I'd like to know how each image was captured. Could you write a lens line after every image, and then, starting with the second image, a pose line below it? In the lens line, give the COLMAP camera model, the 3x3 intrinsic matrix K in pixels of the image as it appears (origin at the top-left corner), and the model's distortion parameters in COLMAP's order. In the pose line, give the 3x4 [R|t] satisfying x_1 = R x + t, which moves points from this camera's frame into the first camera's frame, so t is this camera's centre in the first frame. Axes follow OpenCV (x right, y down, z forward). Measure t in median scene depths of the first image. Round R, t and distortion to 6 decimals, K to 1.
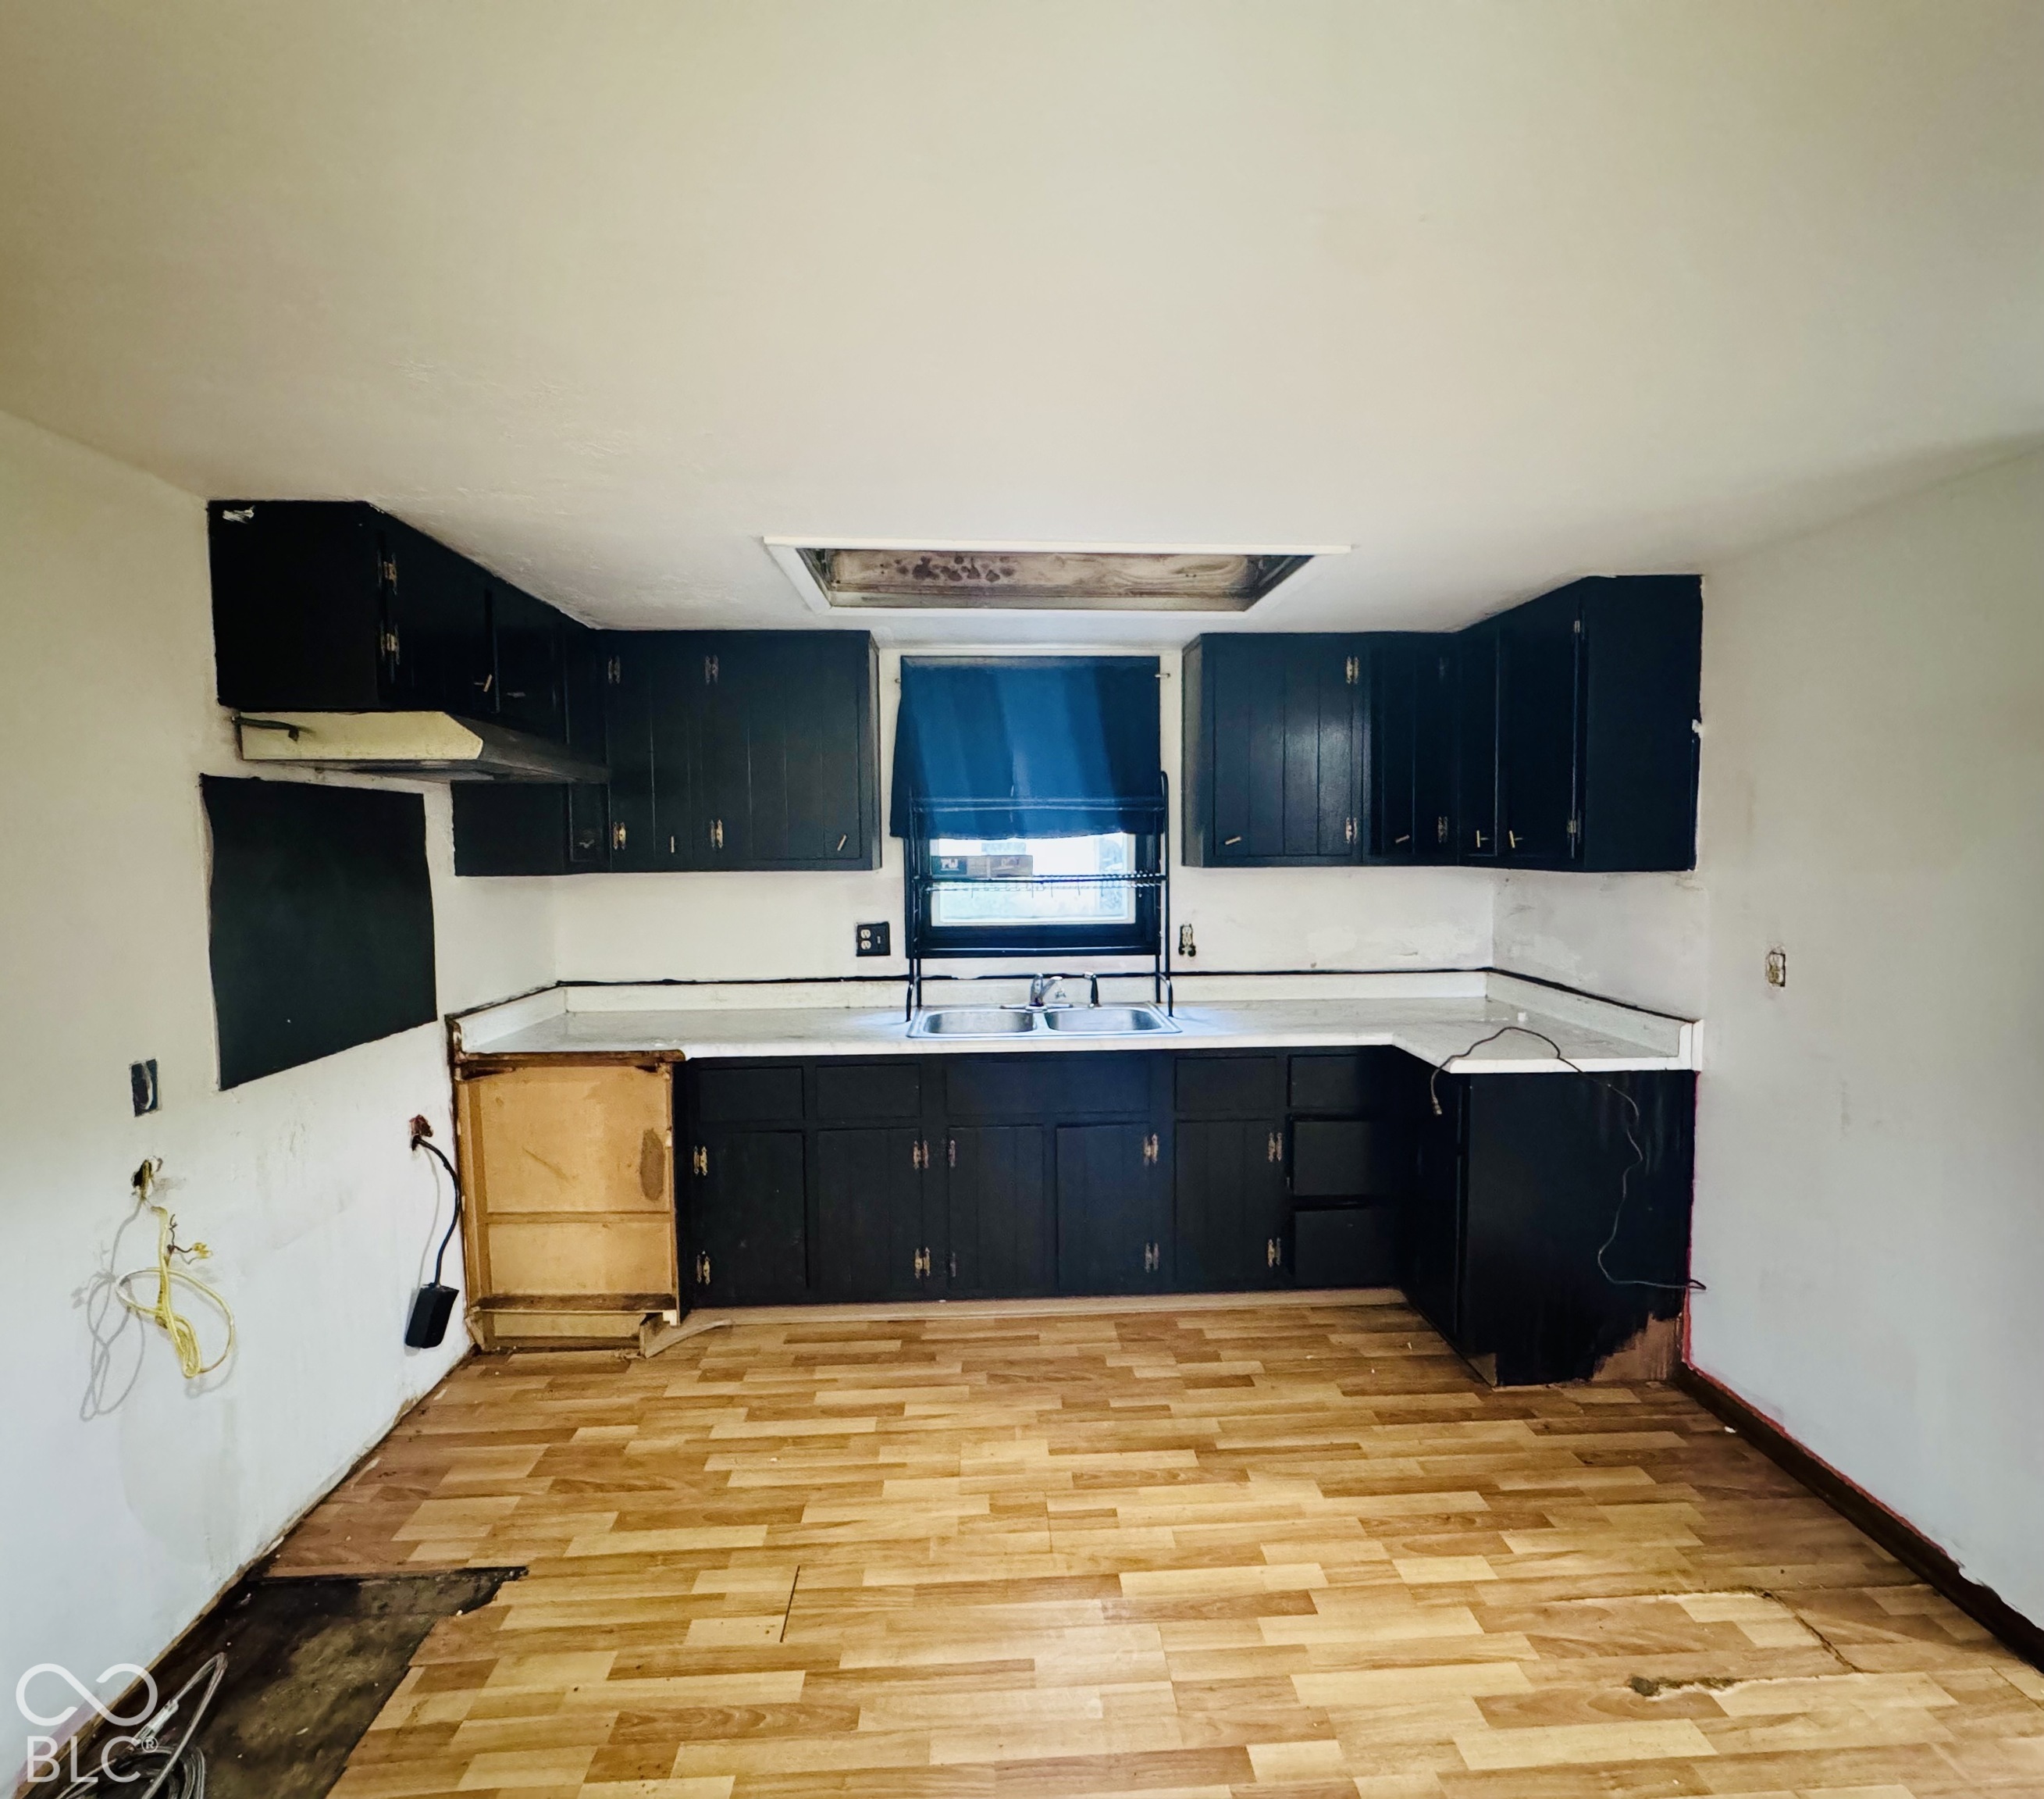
lens RADIAL K [[957.4, 0, 1023.8], [0, 957.4, 897.8], [0, 0, 1]] dist [-0.009692, 0.000483]
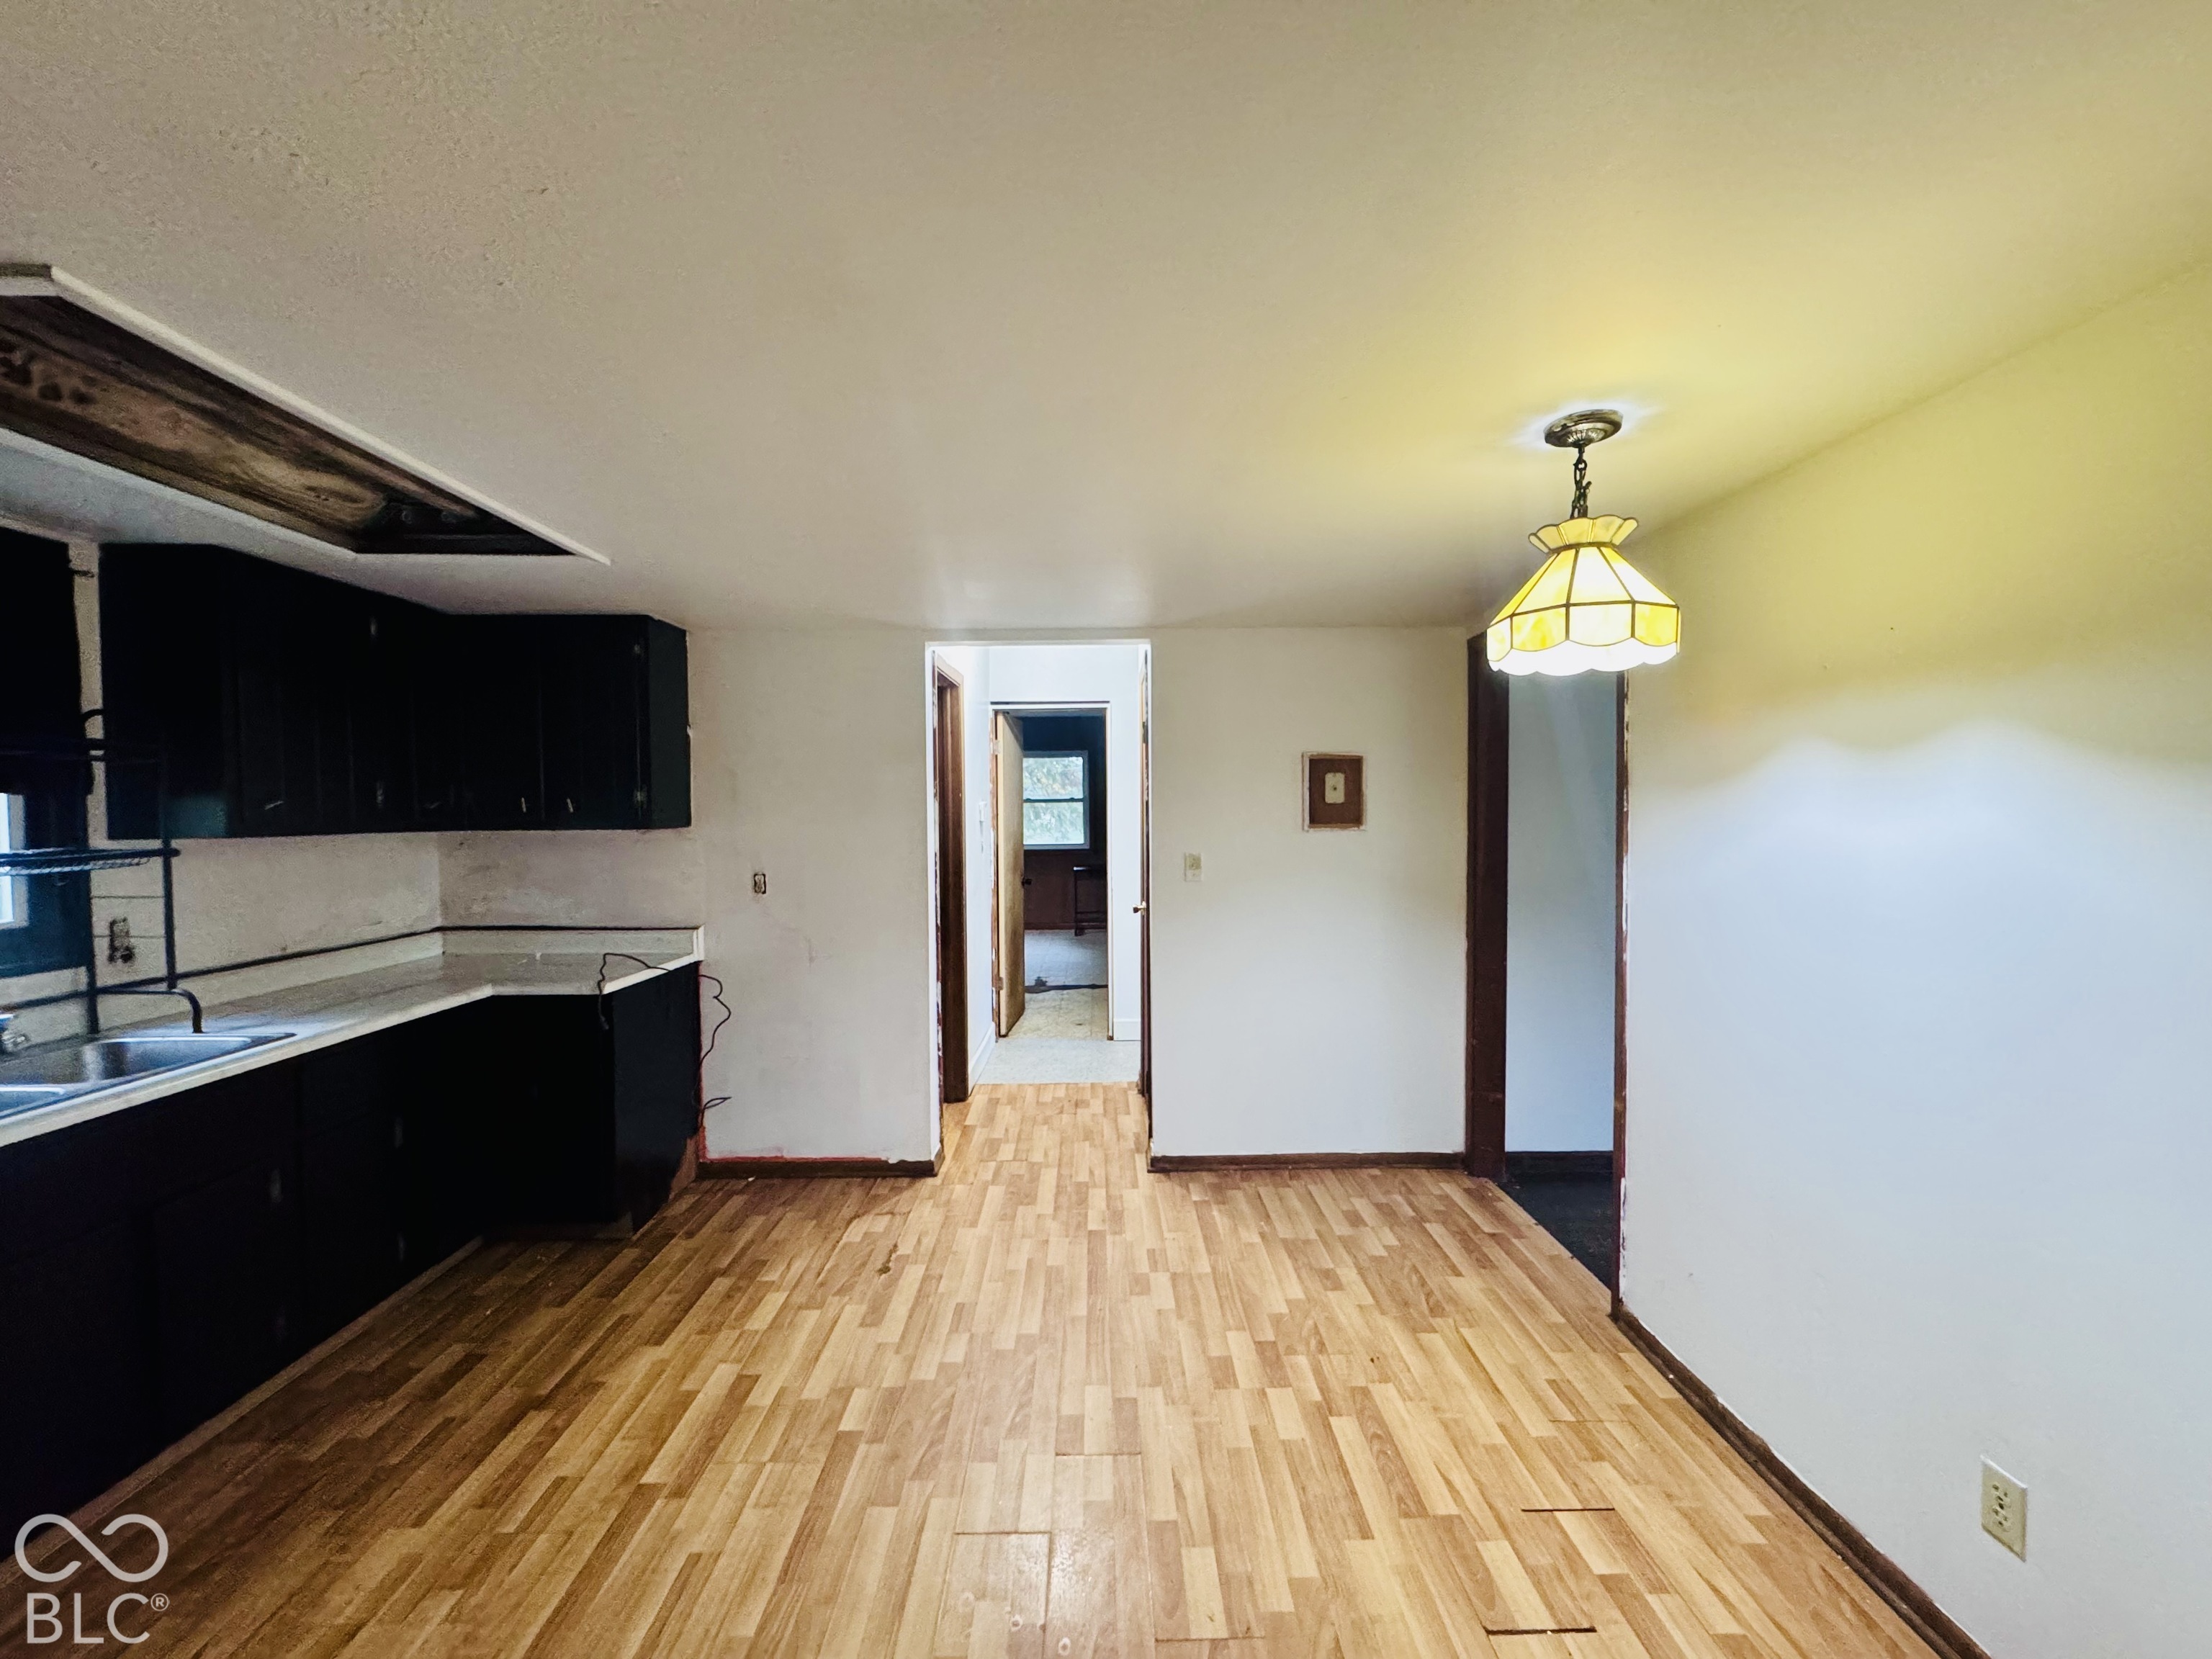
lens RADIAL K [[886.3, 0, 1104.7], [0, 886.3, 832.0], [0, 0, 1]] dist [-0.003985, -0.000186]
pose [[0.039914, -0.019419, 0.999014, -0.685948], [0.065238, 0.997729, 0.016787, -0.001214], [-0.997071, 0.064504, 0.041090, 0.314962]]
